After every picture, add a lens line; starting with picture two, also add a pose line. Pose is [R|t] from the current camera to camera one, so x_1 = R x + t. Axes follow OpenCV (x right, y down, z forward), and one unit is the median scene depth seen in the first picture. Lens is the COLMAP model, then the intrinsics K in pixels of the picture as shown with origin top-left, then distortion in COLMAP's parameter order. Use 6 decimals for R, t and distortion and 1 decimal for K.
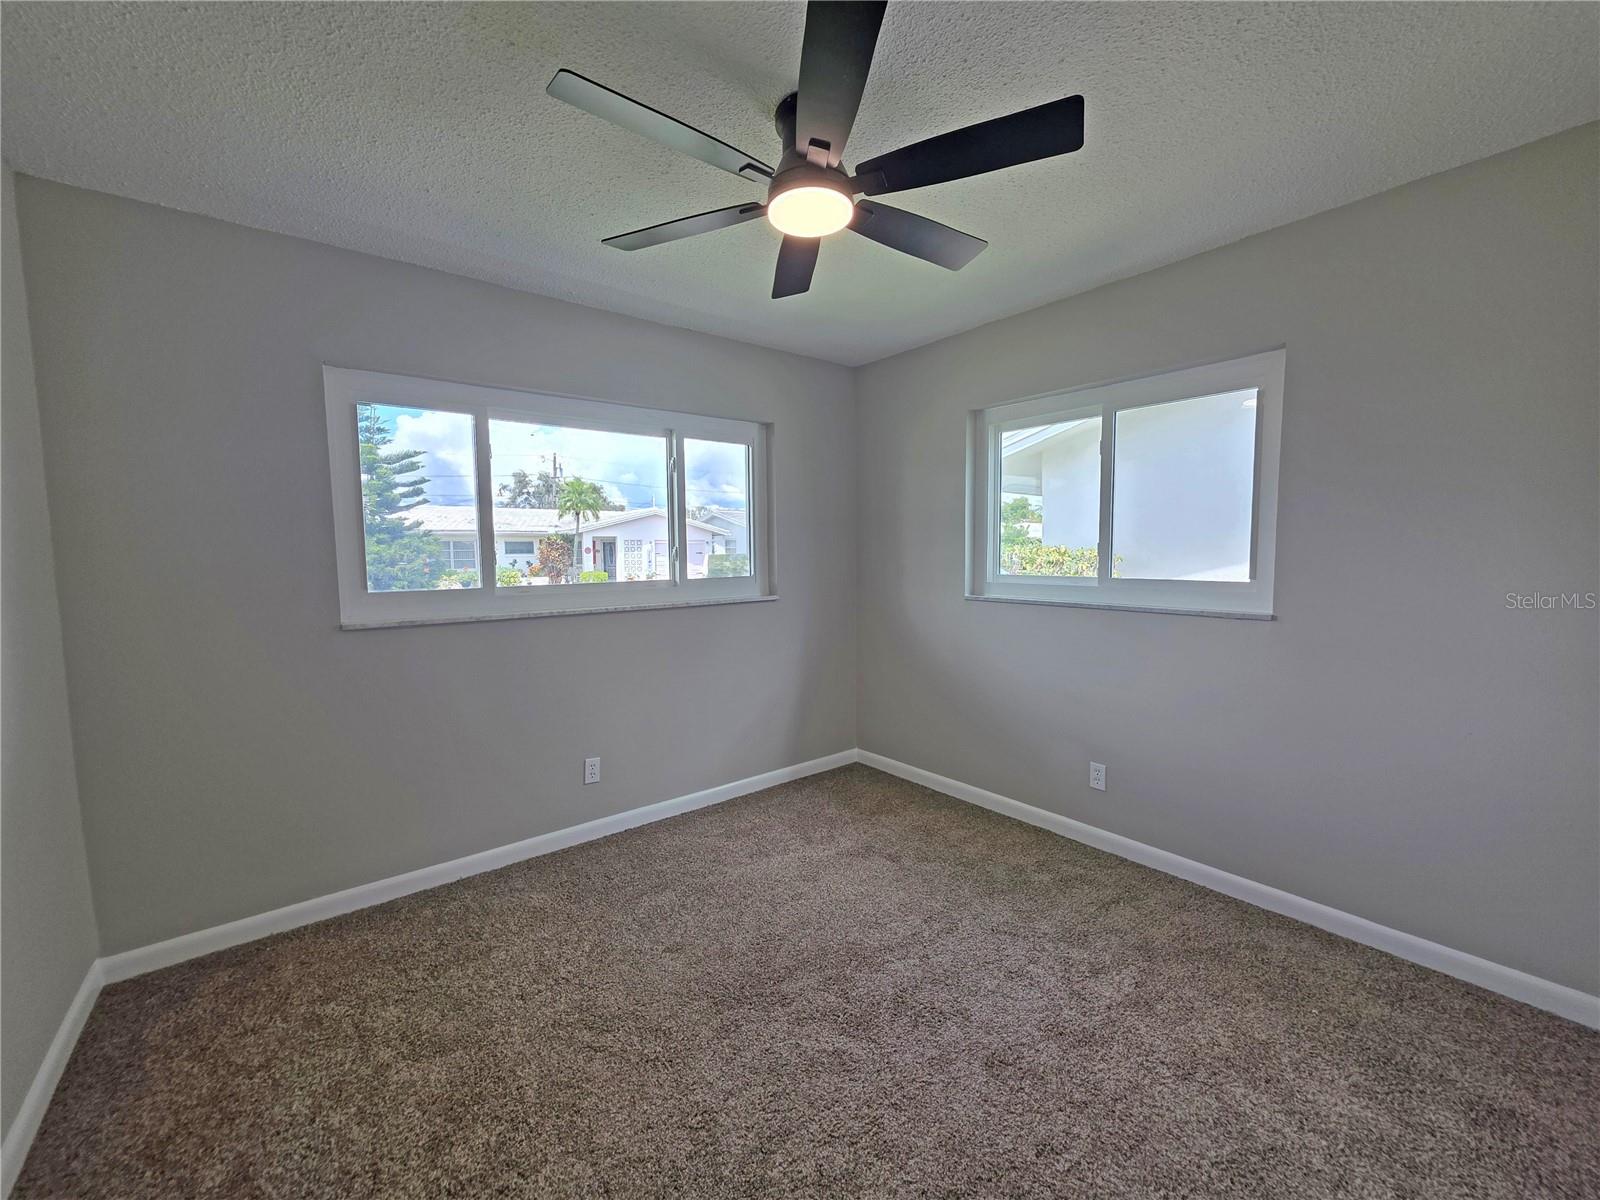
lens RADIAL K [[640.9, 0, 795.1], [0, 640.9, 596.9], [0, 0, 1]] dist [-0.000238, 0.000923]
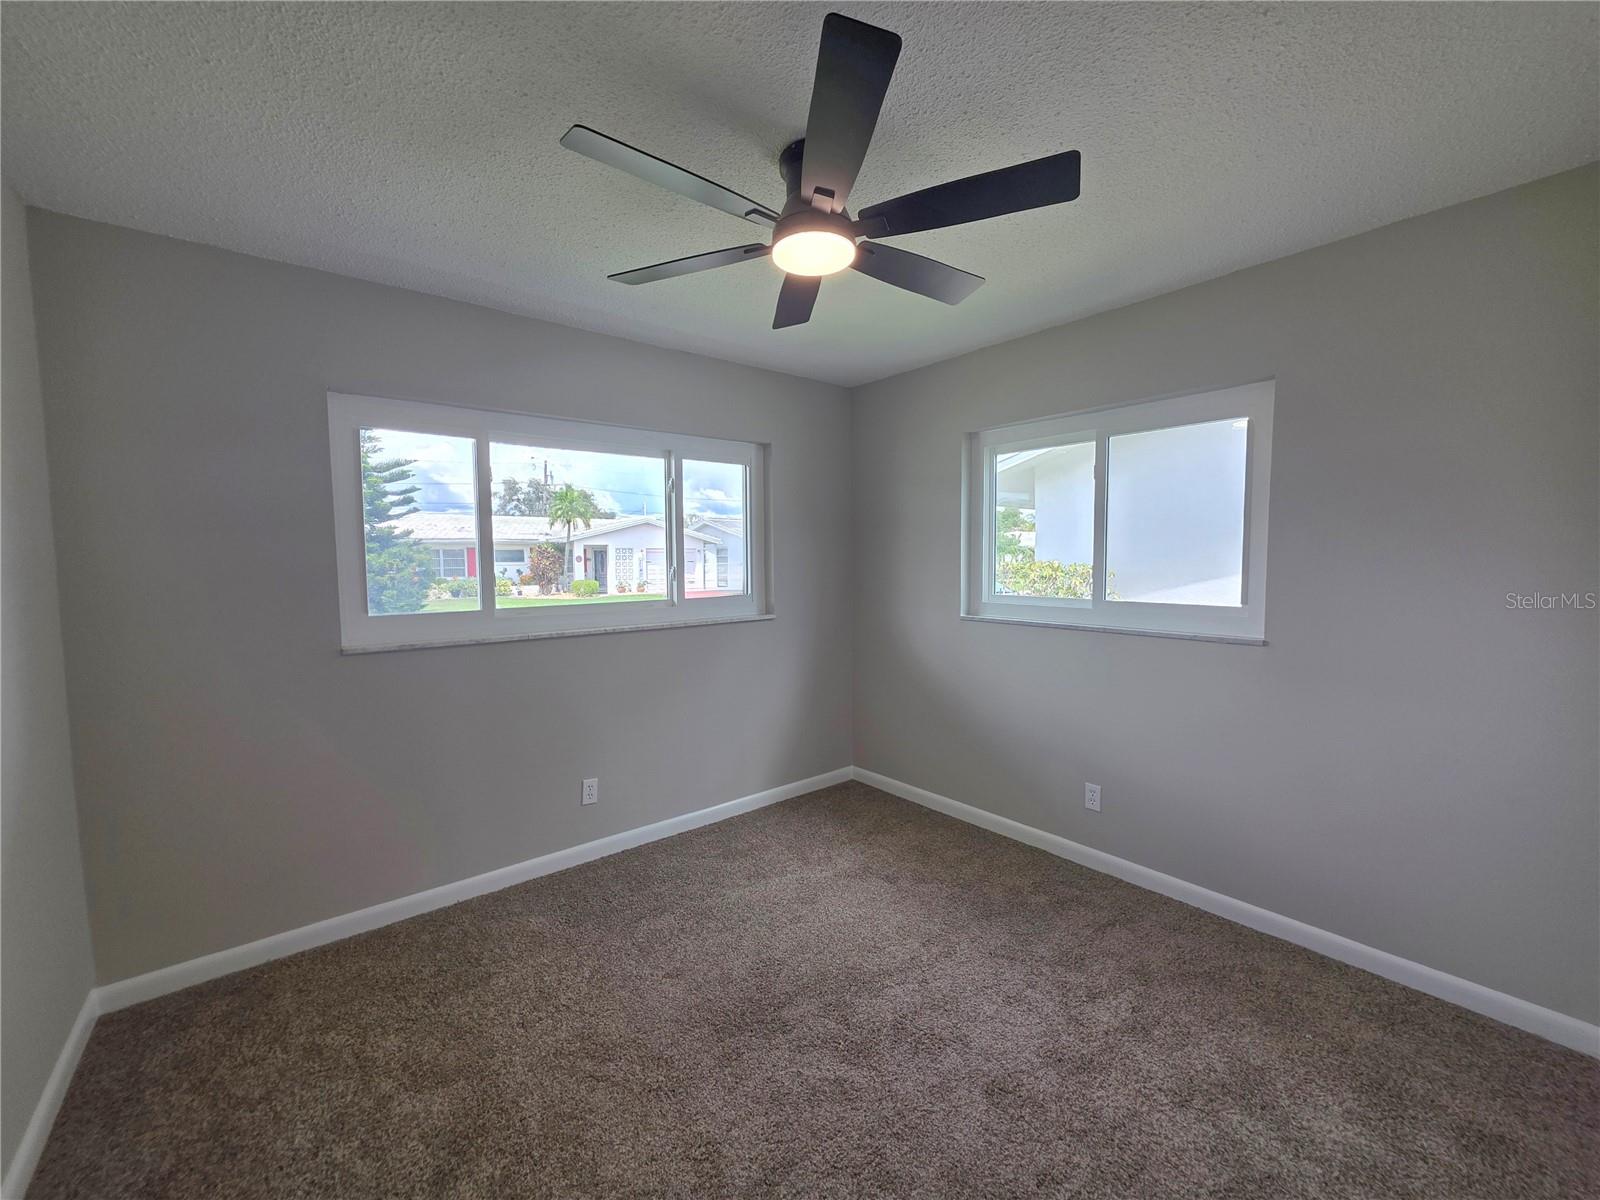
lens RADIAL K [[642.9, 0, 793.5], [0, 642.9, 597.0], [0, 0, 1]] dist [0.000306, 0.000884]
pose [[0.999942, 0.001926, 0.010557, -0.016436], [-0.001791, 0.999918, -0.012714, -0.034283], [-0.010581, 0.012695, 0.999863, -0.018210]]
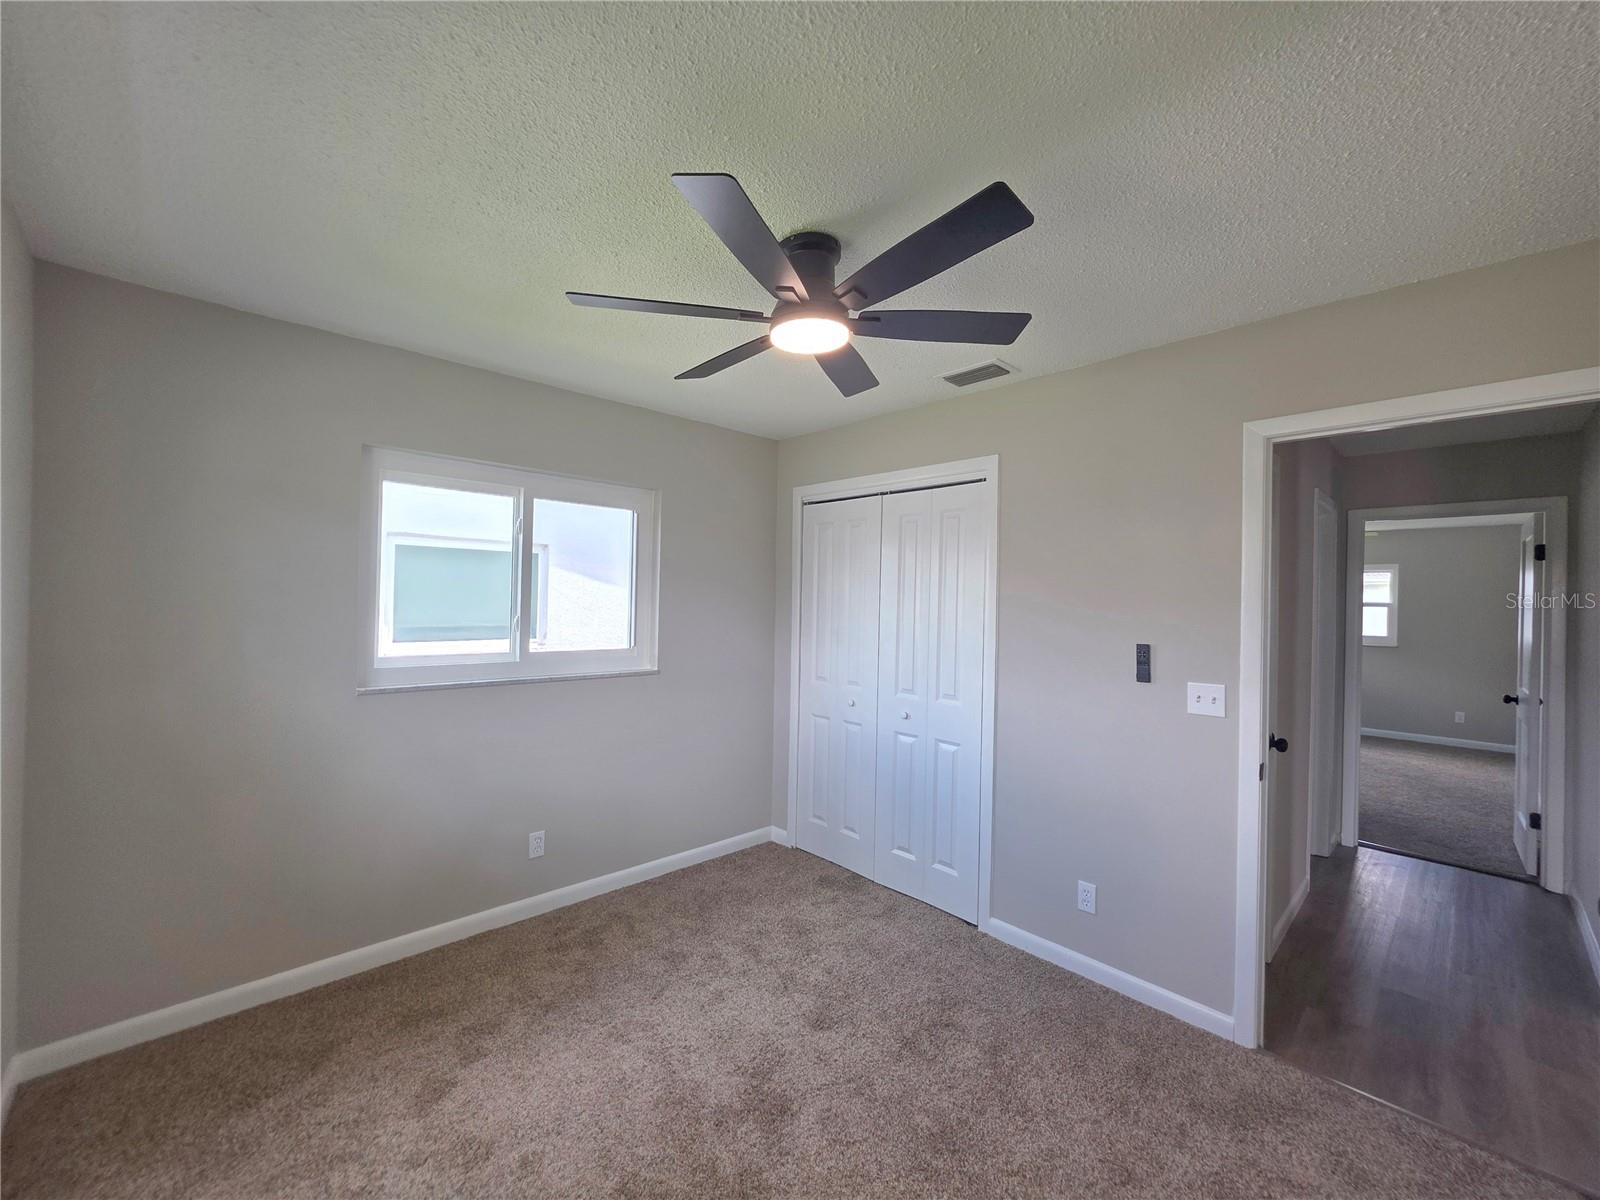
lens RADIAL K [[632.1, 0, 798.8], [0, 632.1, 592.6], [0, 0, 1]] dist [0.001743, 0.000843]
pose [[-0.076677, 0.020661, 0.996842, -0.940378], [0.054204, 0.998393, -0.016524, -0.138929], [-0.995582, 0.052765, -0.077673, 1.014743]]
